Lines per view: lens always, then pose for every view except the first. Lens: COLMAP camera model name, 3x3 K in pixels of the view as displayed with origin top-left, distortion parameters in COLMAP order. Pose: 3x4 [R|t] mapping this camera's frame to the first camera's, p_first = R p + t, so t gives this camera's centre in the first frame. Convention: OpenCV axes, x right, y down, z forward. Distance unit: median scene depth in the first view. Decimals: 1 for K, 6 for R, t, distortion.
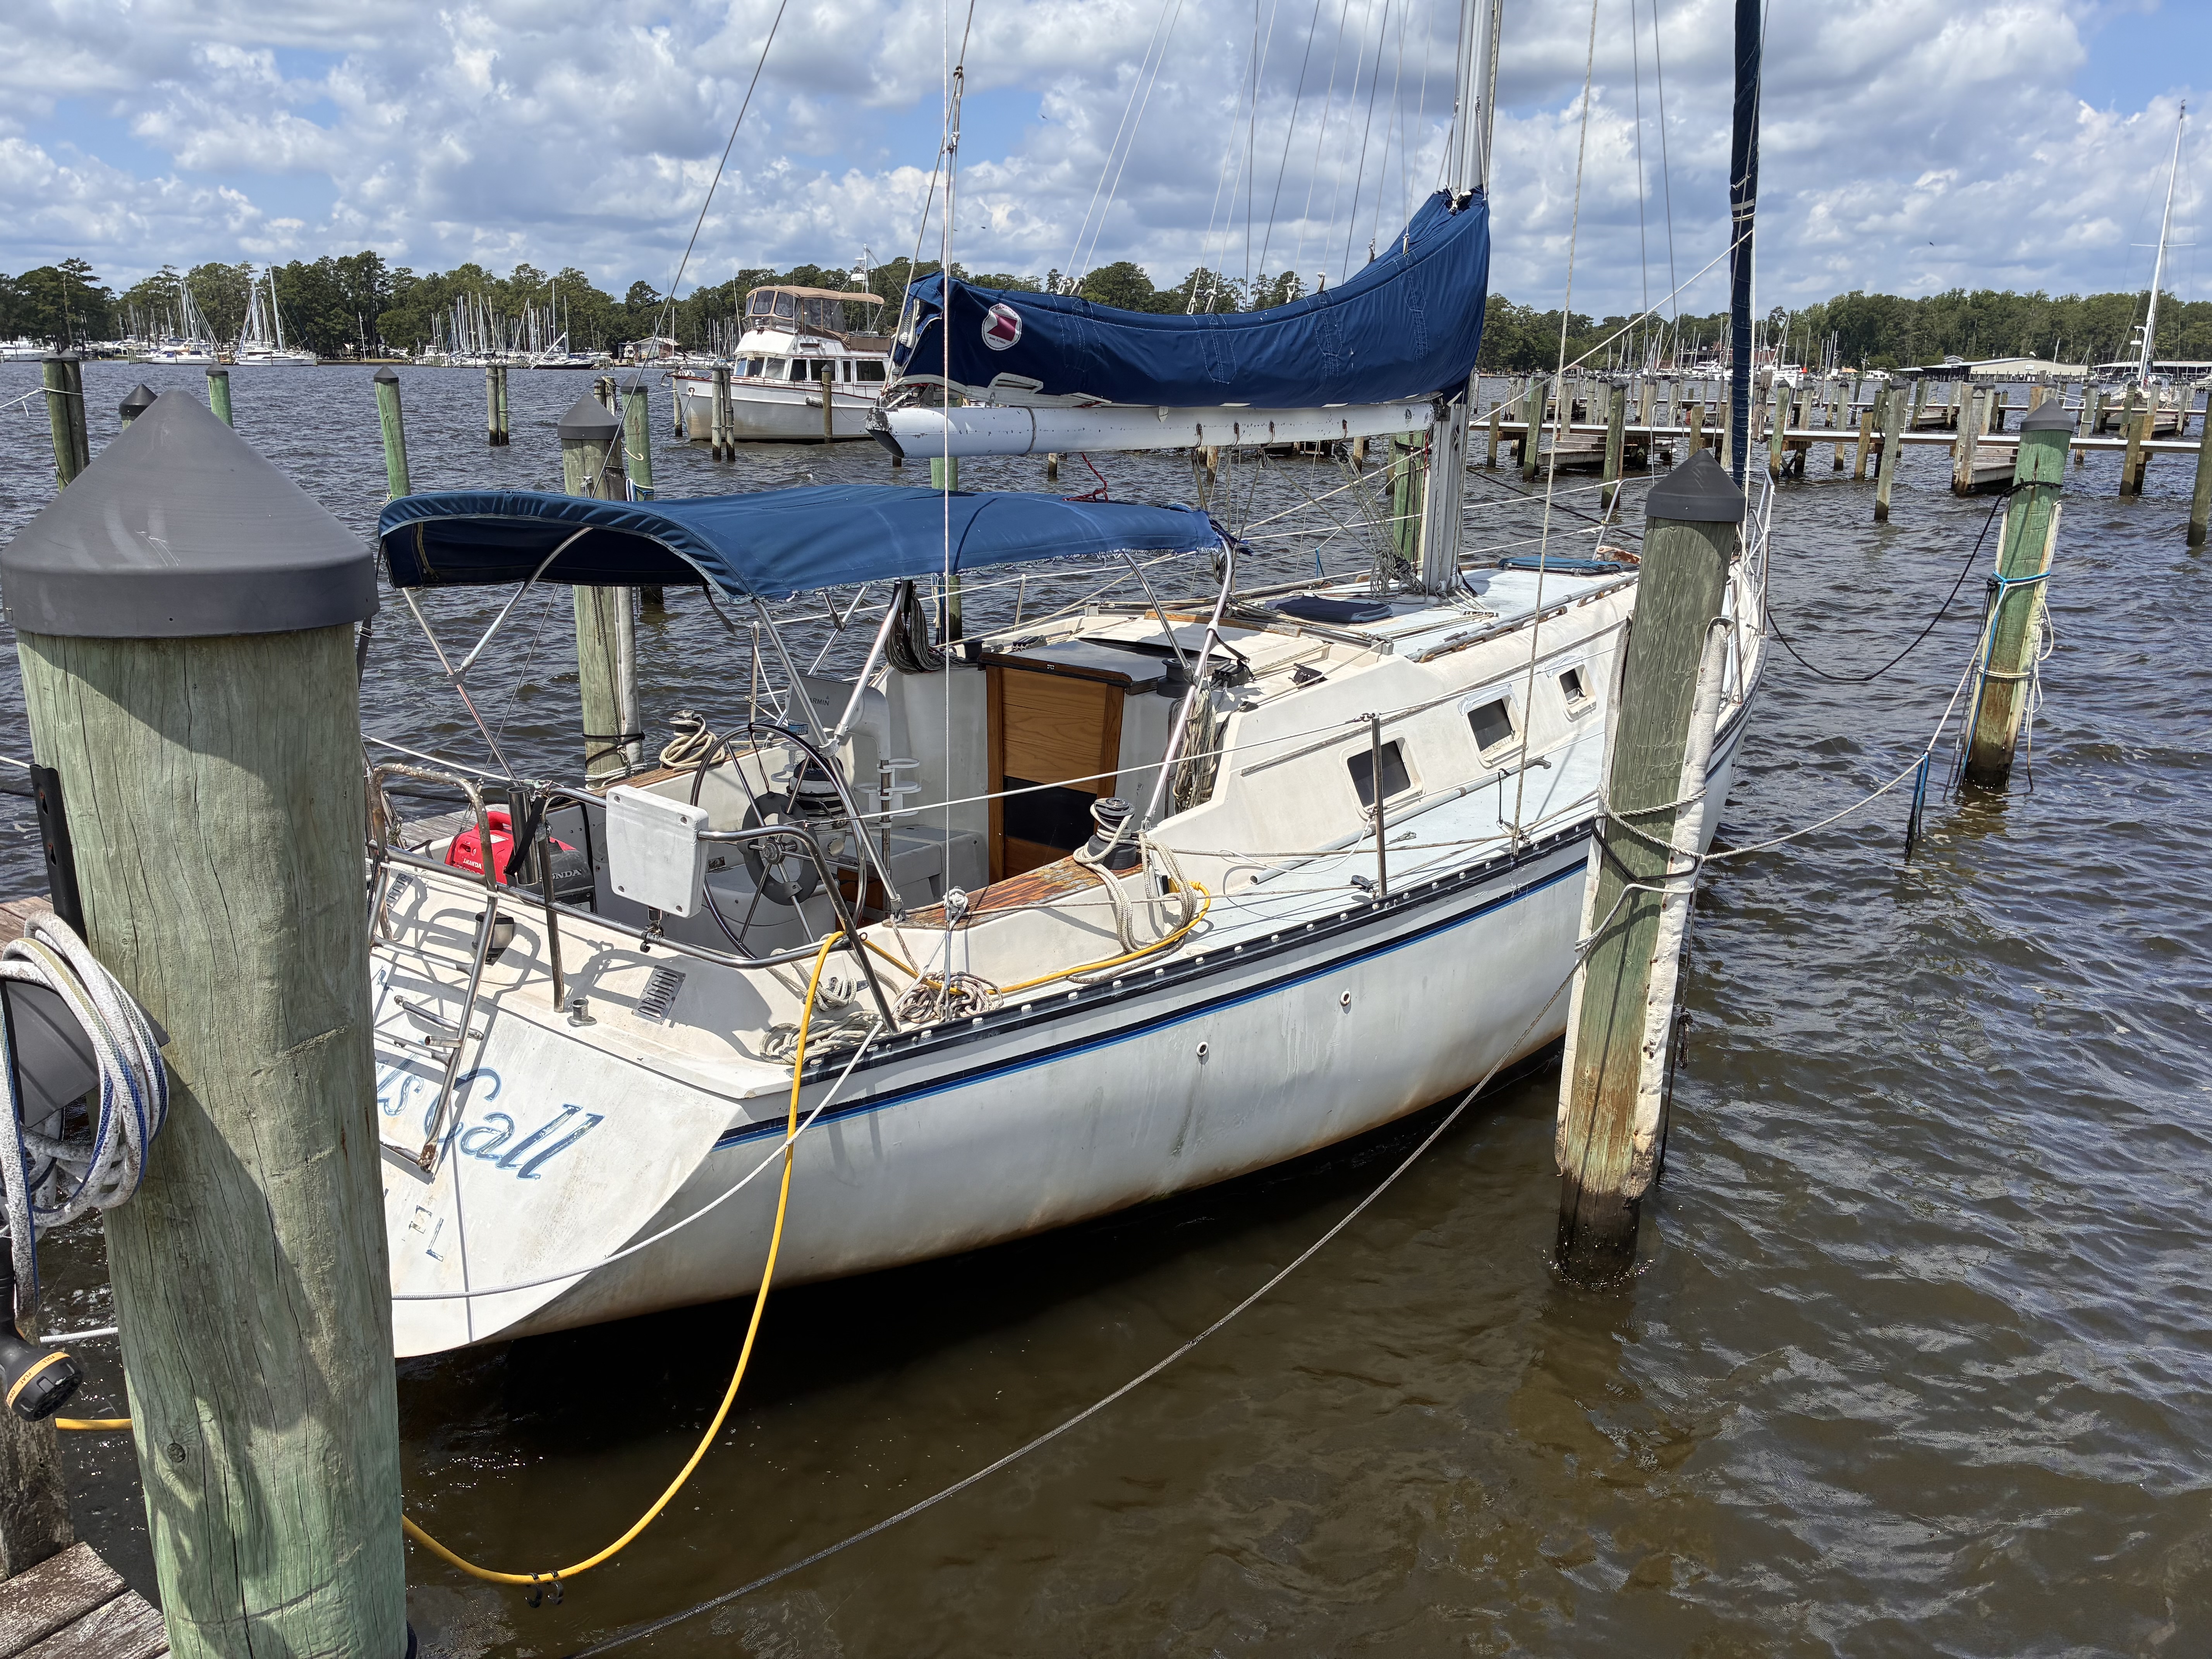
lens RADIAL K [[1706.1, 0, 1062.2], [0, 1706.1, 873.5], [0, 0, 1]] dist [0.042686, -0.068597]
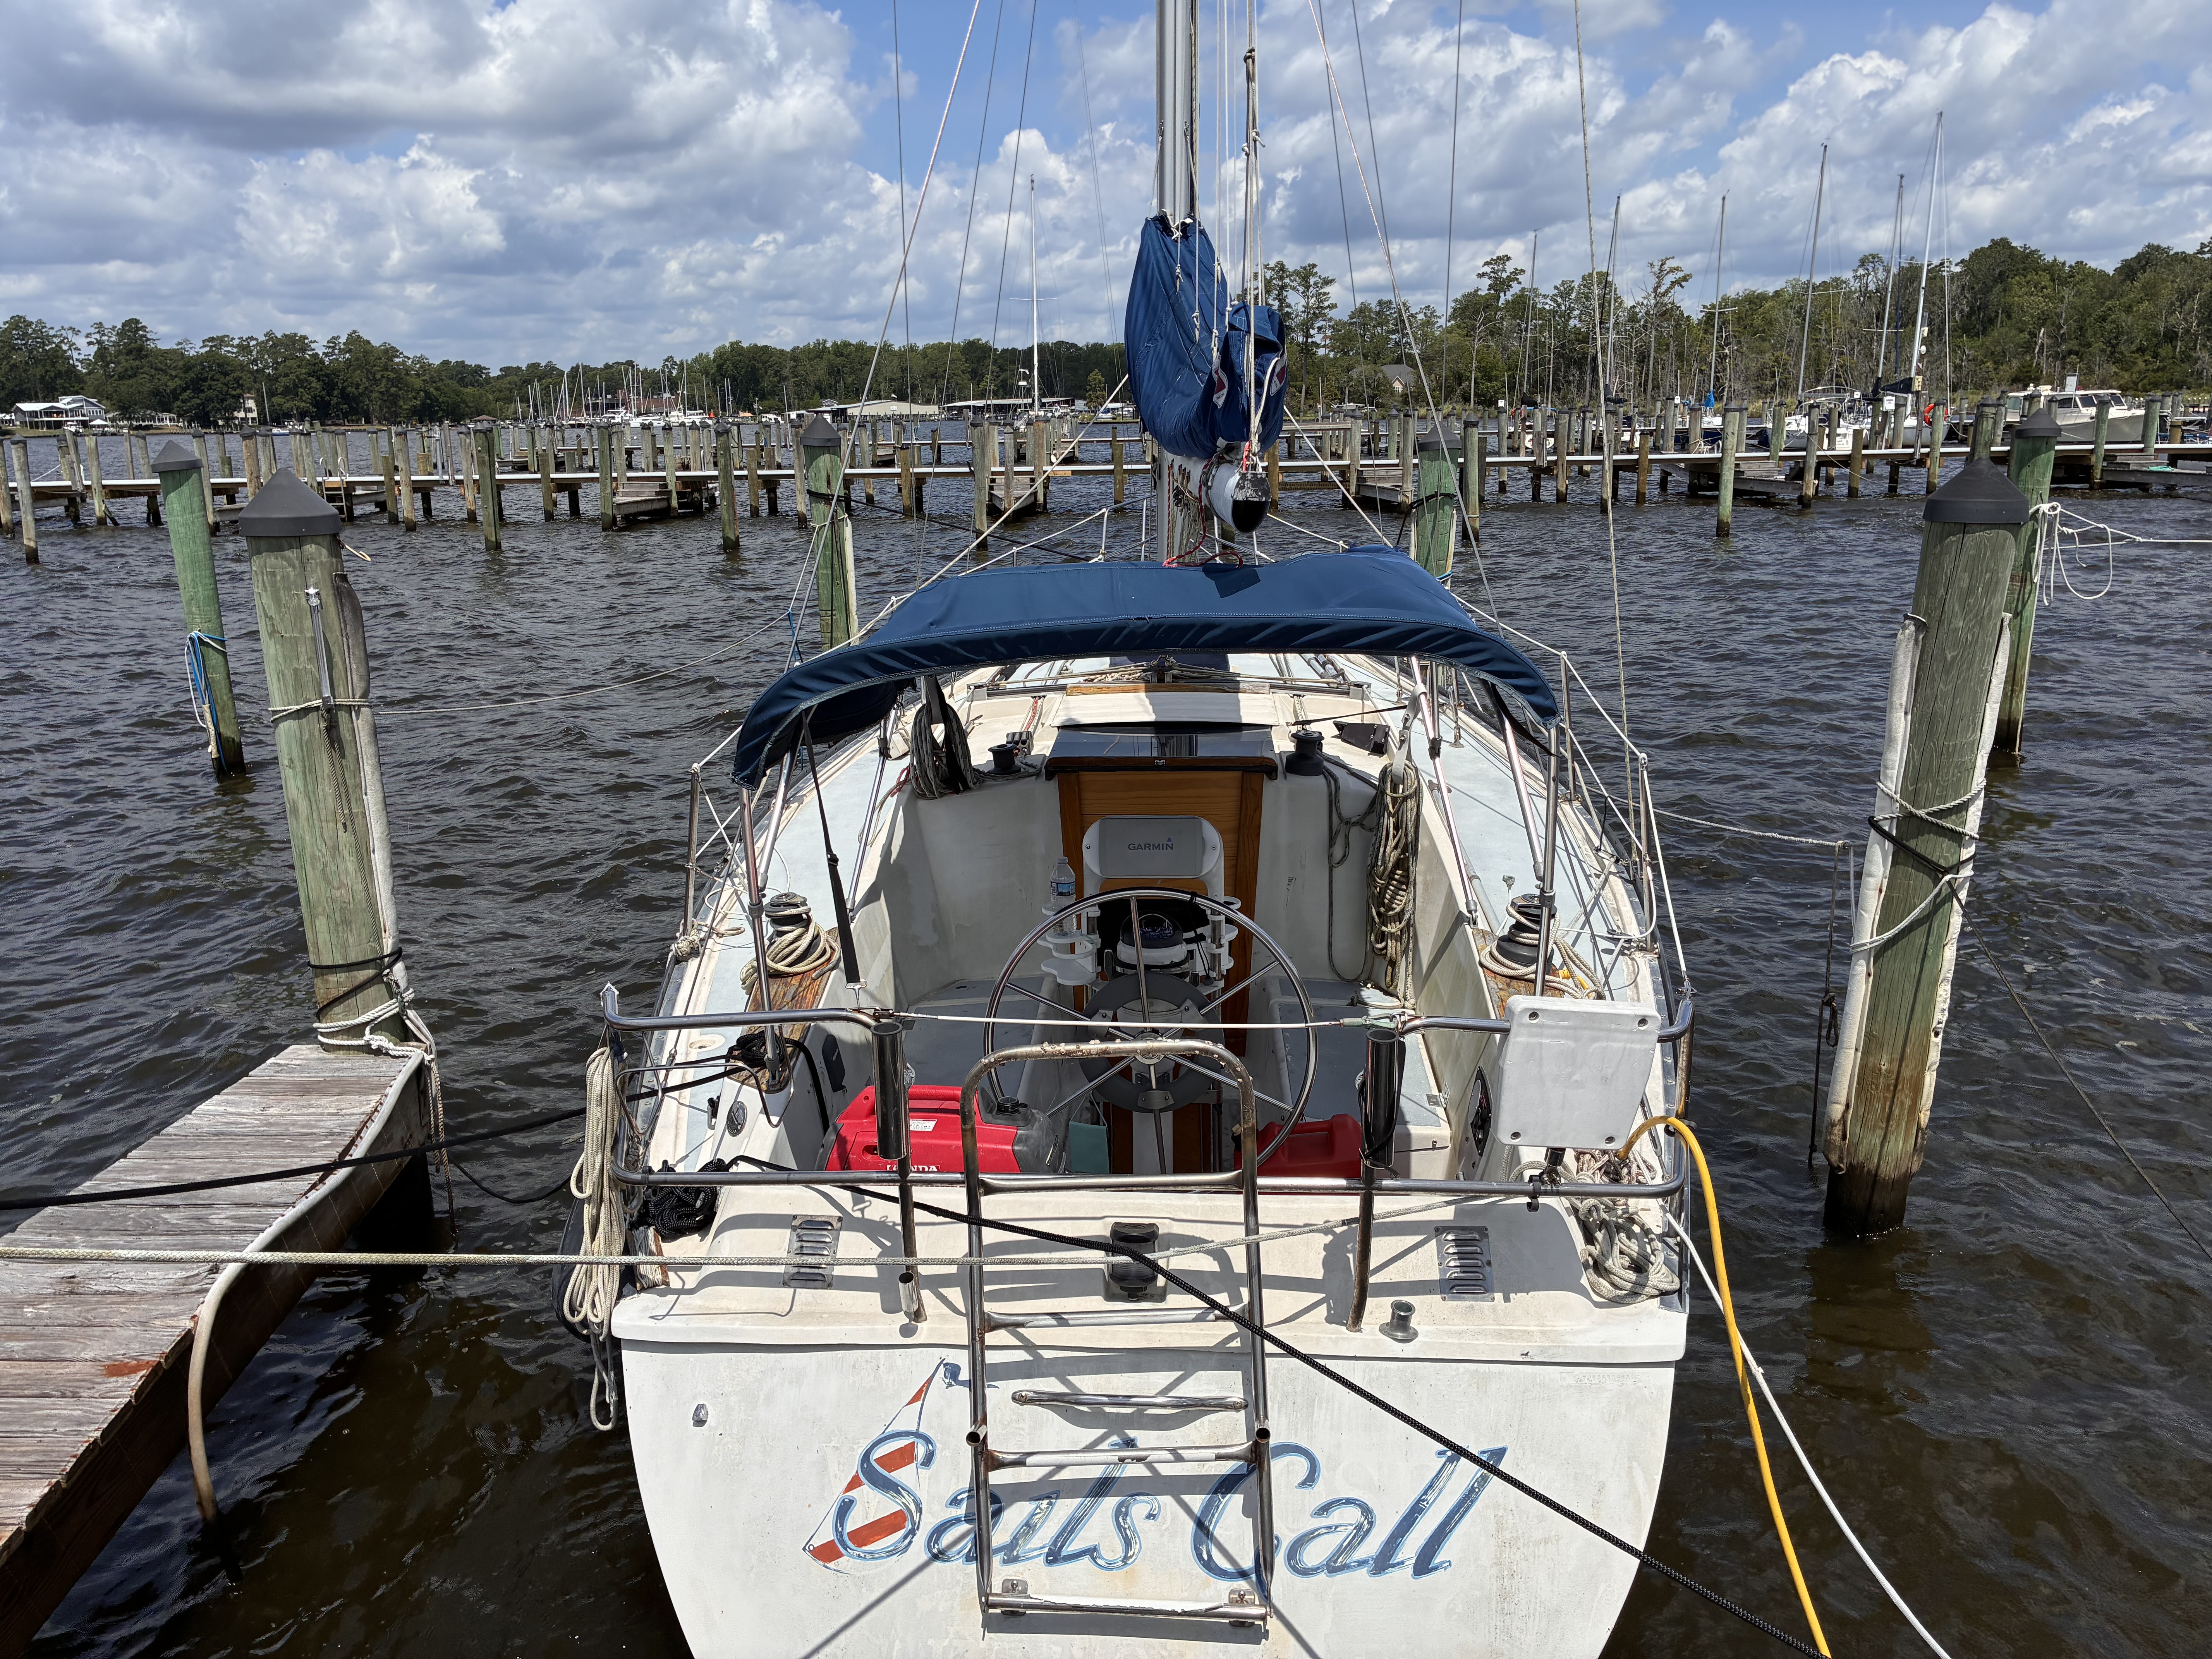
lens RADIAL K [[1706.1, 0, 1118.8], [0, 1706.1, 876.7], [0, 0, 1]] dist [0.042686, -0.068597]
pose [[0.801024, -0.179619, 0.571050, -0.240677], [0.193684, 0.980378, 0.036685, -0.046806], [-0.566434, 0.081218, 0.820096, 0.152428]]
